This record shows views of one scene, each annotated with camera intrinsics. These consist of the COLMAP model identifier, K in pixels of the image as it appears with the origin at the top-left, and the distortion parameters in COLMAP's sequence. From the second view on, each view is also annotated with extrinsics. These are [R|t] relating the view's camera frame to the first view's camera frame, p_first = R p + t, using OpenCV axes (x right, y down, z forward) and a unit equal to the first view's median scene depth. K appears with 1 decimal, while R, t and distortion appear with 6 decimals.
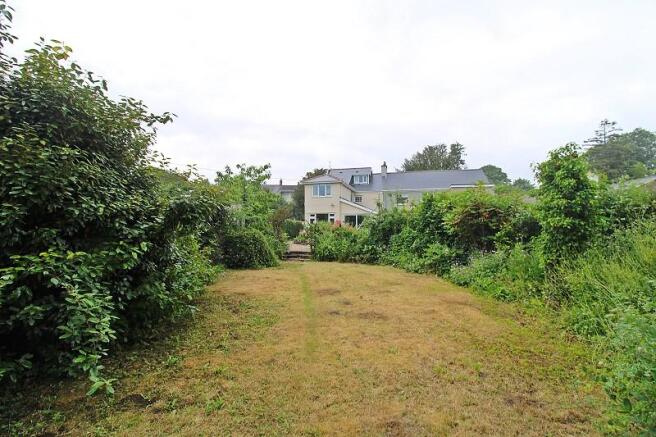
lens RADIAL K [[303.0, 0, 334.3], [0, 303.0, 212.1], [0, 0, 1]] dist [-0.012139, -0.001527]
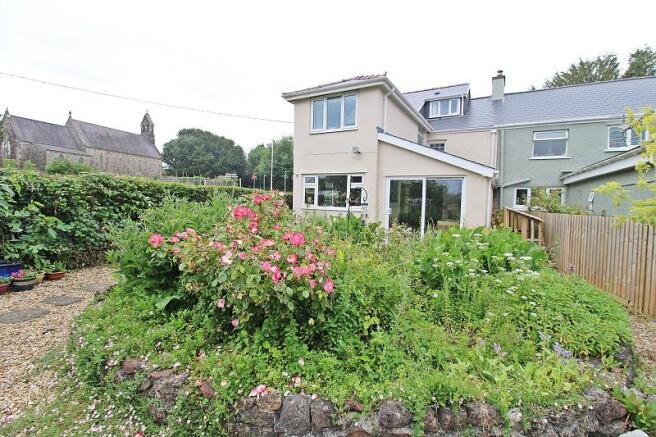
lens RADIAL K [[303.0, 0, 334.3], [0, 303.0, 212.1], [0, 0, 1]] dist [-0.012139, -0.001527]
pose [[0.966259, 0.041417, -0.254220, 0.052014], [-0.016488, 0.994909, 0.099419, 0.011464], [0.257043, -0.091873, 0.962023, 0.529812]]
